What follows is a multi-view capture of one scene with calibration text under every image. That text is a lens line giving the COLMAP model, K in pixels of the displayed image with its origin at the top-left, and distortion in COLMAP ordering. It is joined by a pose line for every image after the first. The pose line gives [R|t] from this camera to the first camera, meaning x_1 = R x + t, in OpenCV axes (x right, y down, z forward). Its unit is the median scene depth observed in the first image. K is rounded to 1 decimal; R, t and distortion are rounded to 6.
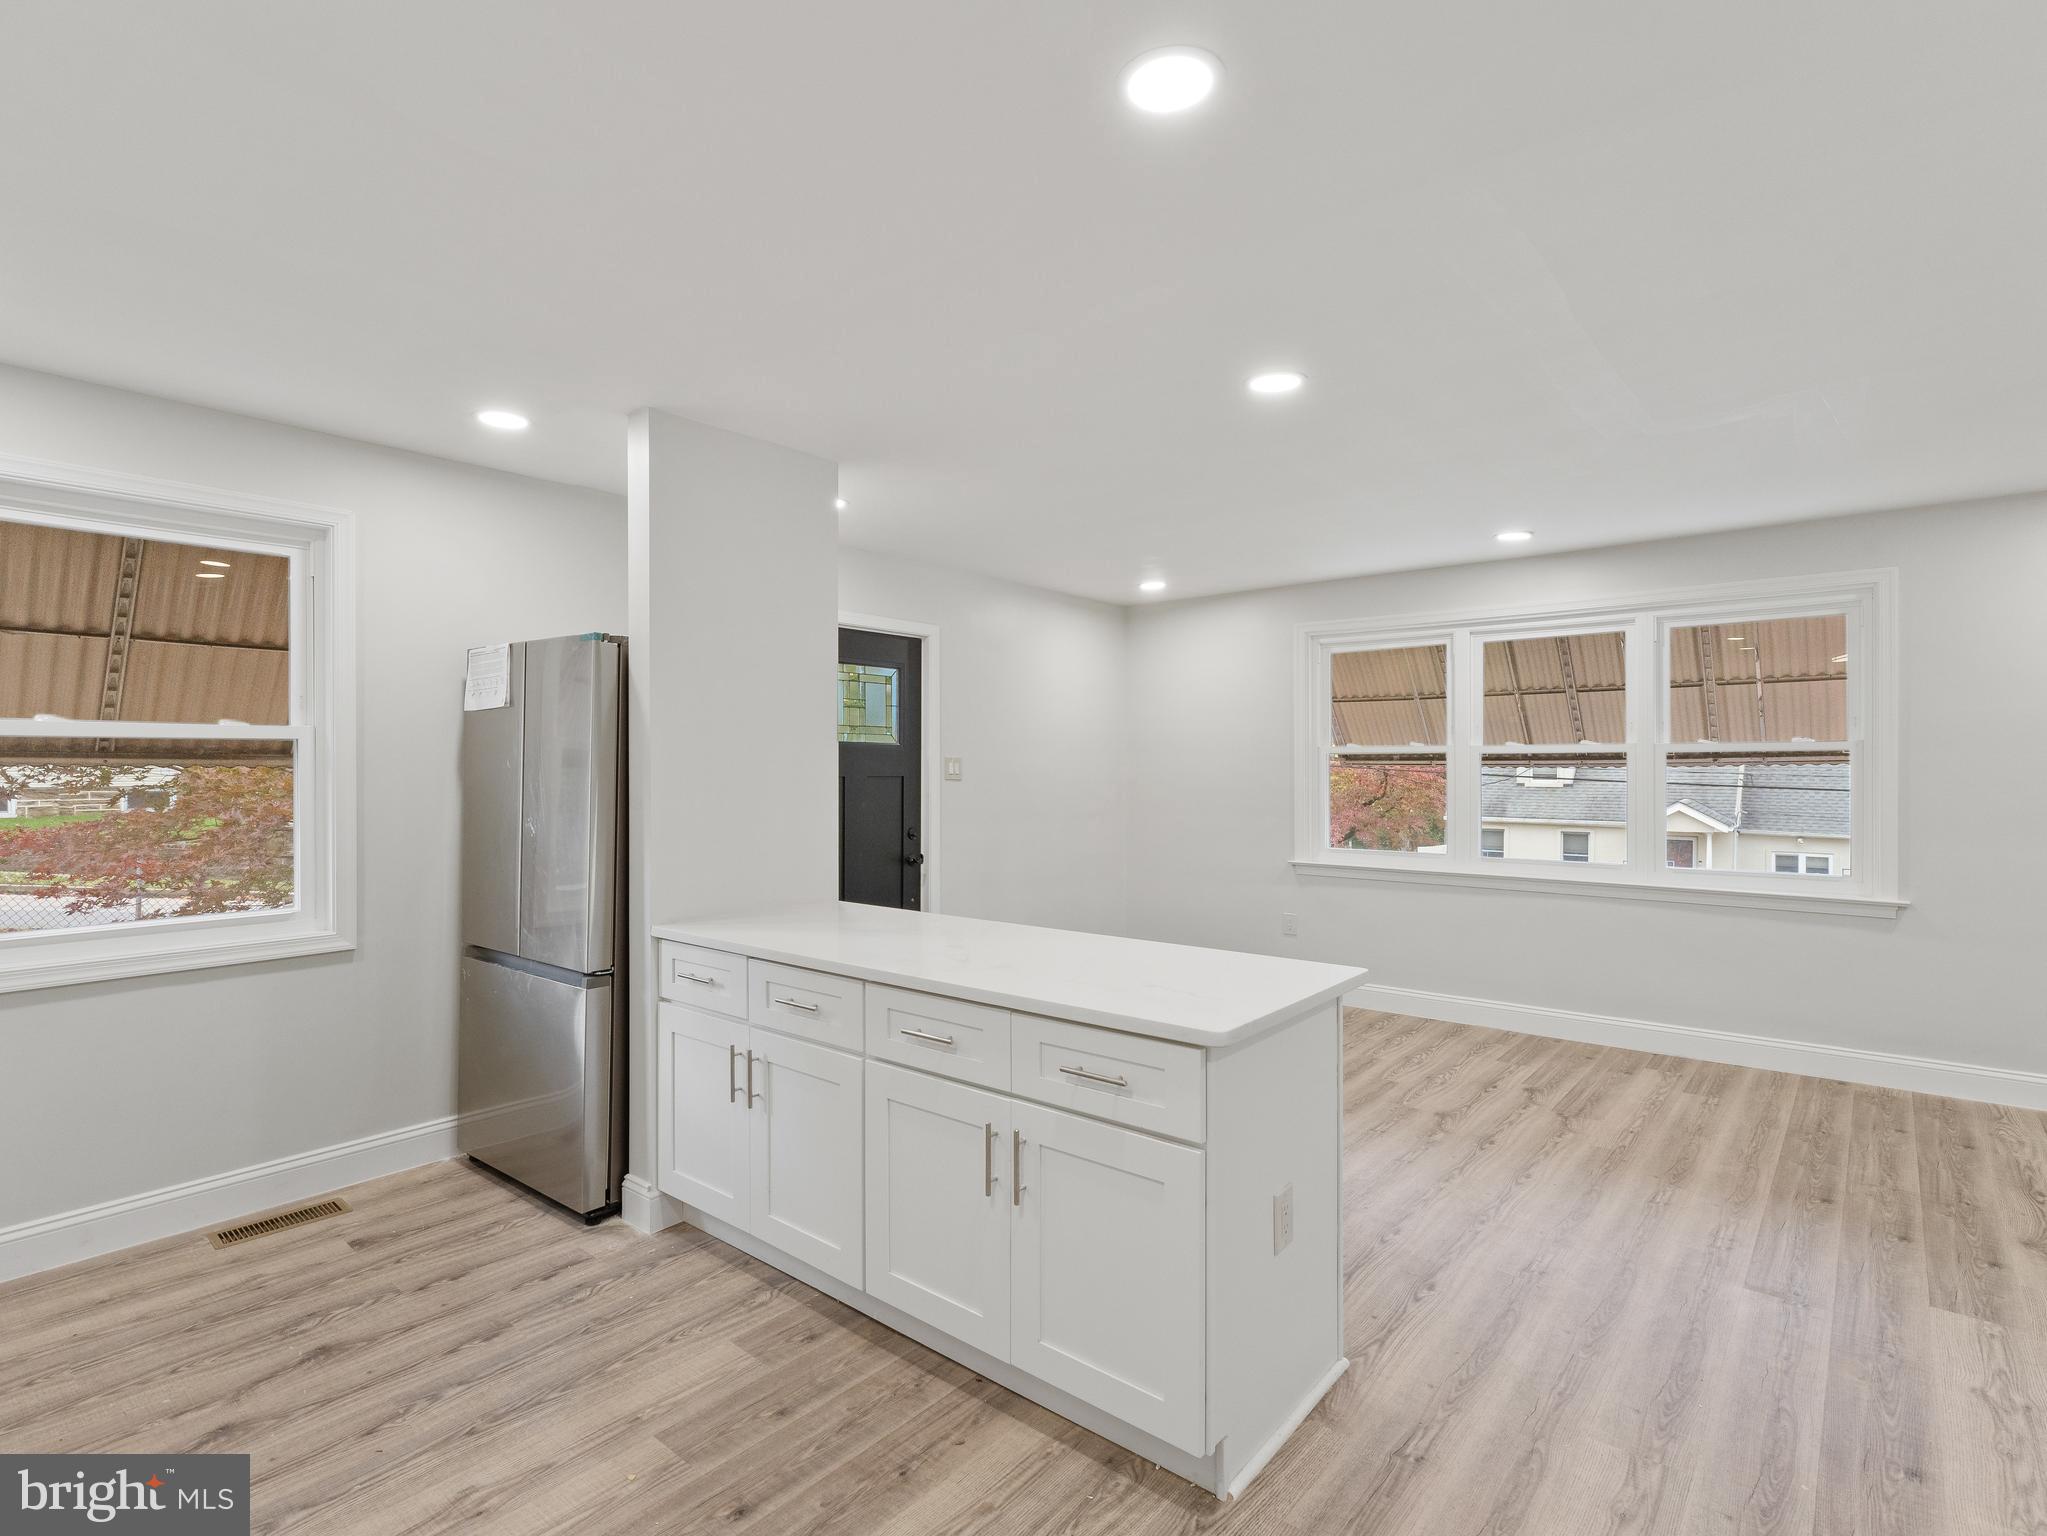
lens RADIAL K [[1040.6, 0, 1012.4], [0, 1040.6, 766.0], [0, 0, 1]] dist [0.001353, 0.000198]
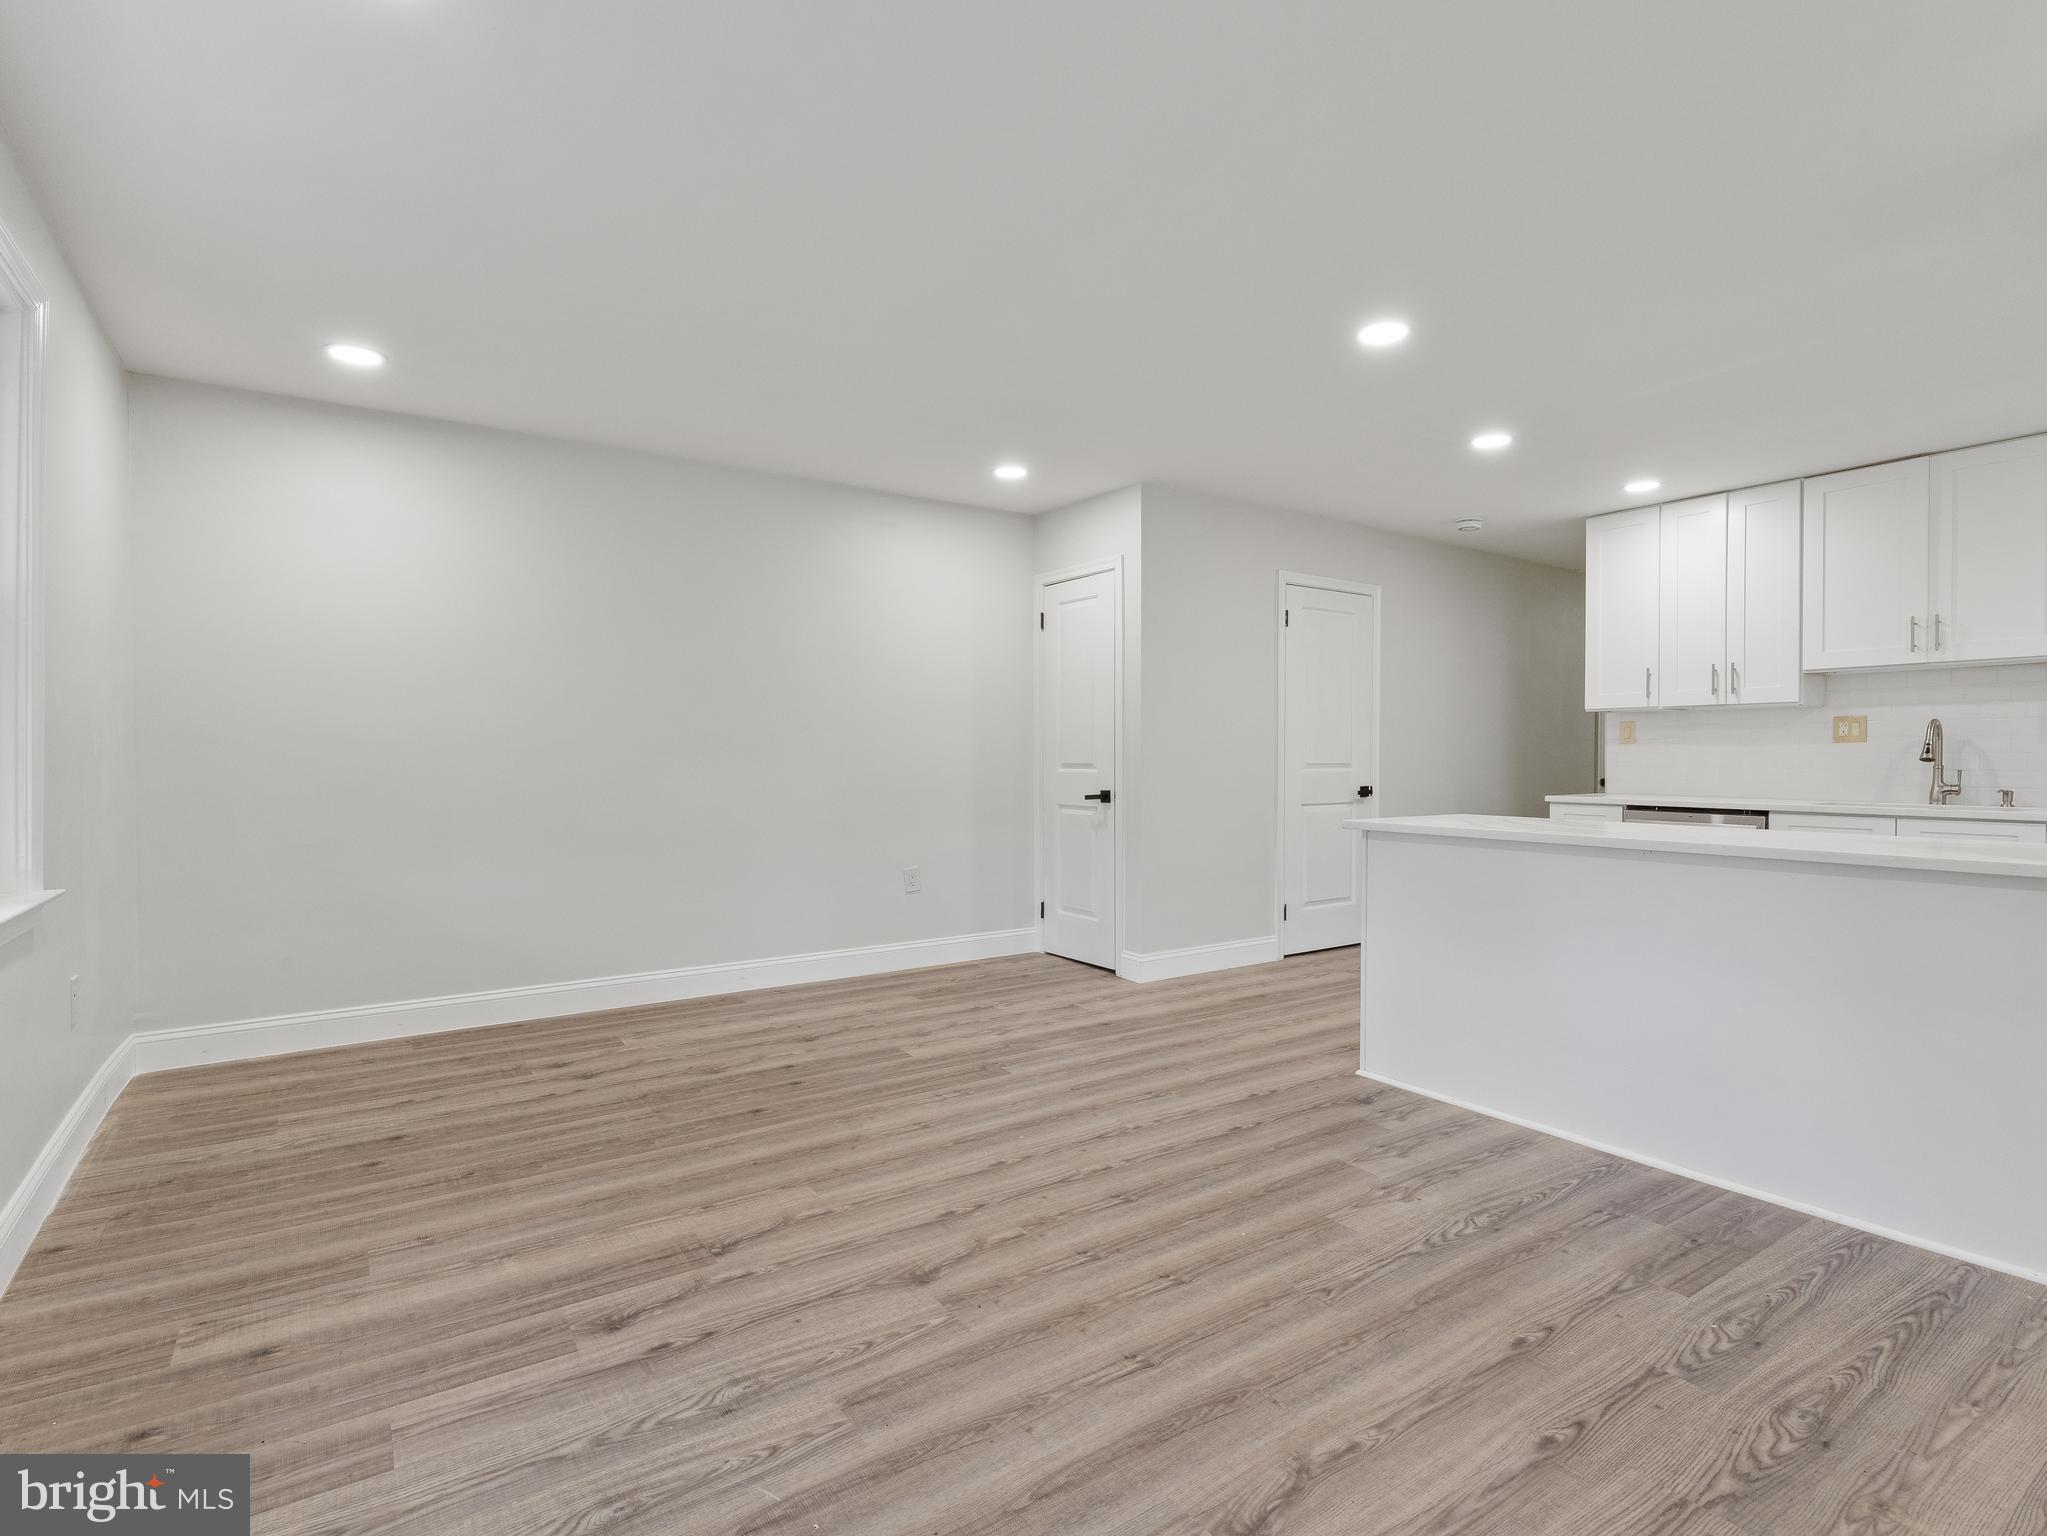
lens RADIAL K [[1054.7, 0, 987.2], [0, 1054.7, 777.2], [0, 0, 1]] dist [0.002932, 0.000471]
pose [[-0.953436, -0.011151, 0.301391, 0.292356], [-0.005515, 0.999794, 0.019542, 0.082880], [-0.301546, 0.016970, -0.953300, 2.045022]]
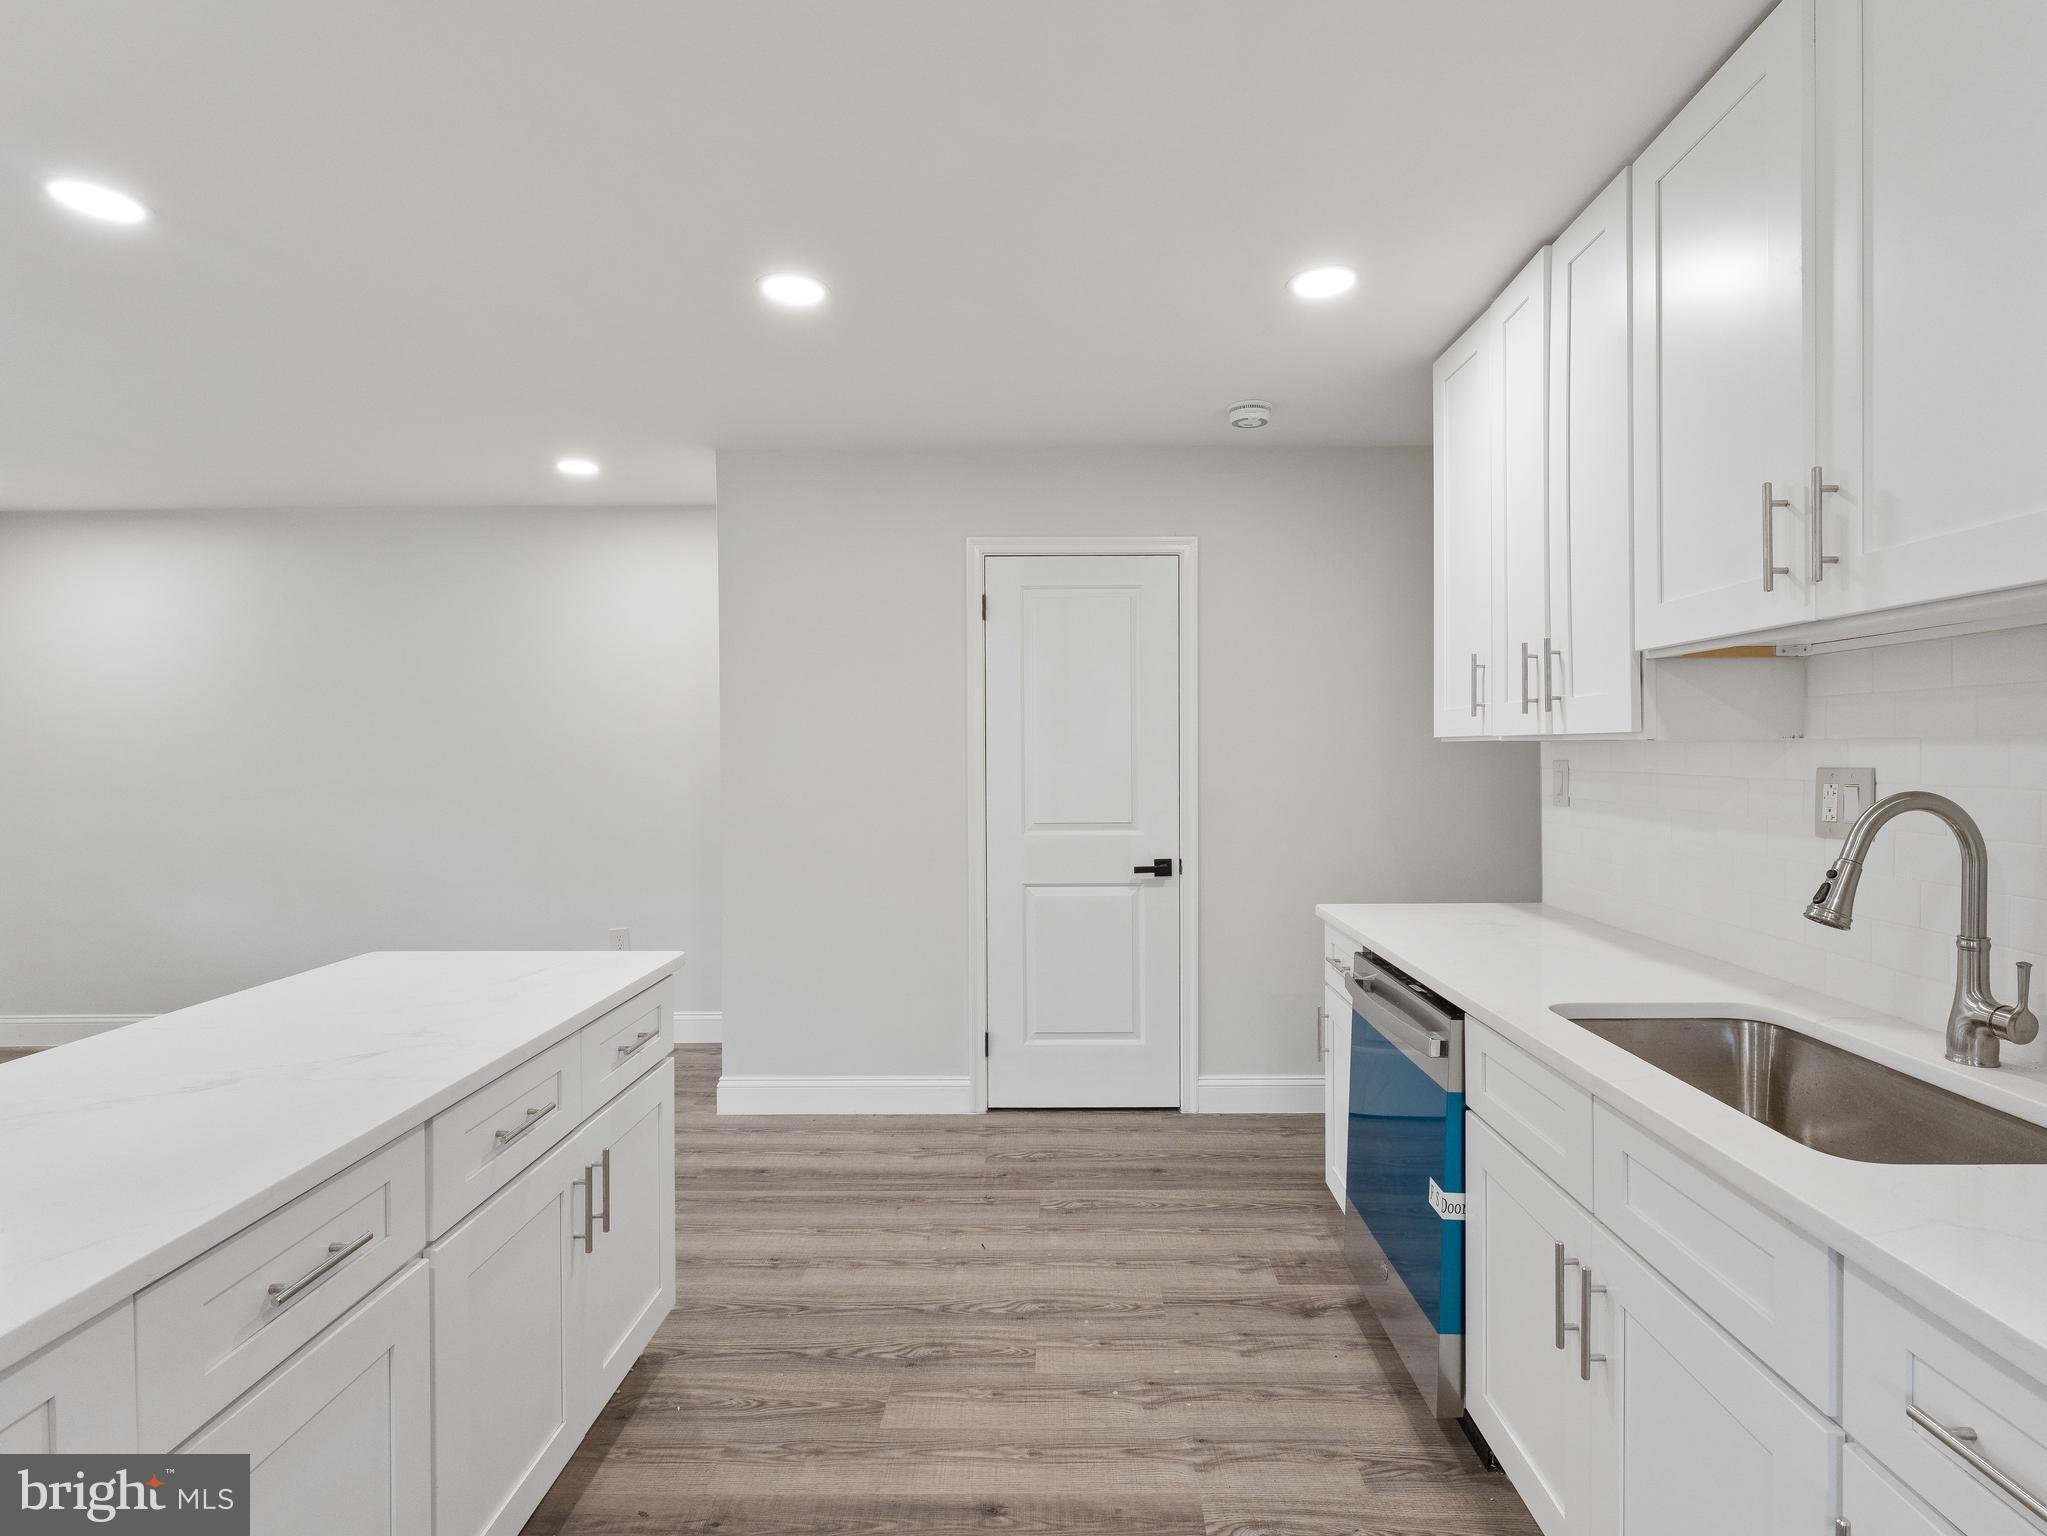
lens RADIAL K [[1040.6, 0, 1012.4], [0, 1040.6, 766.0], [0, 0, 1]] dist [0.001353, 0.000198]
pose [[-0.602139, -0.013358, 0.798280, -0.635685], [0.001983, 0.999832, 0.018227, 0.003864], [-0.798389, 0.012558, -0.602011, 0.851677]]
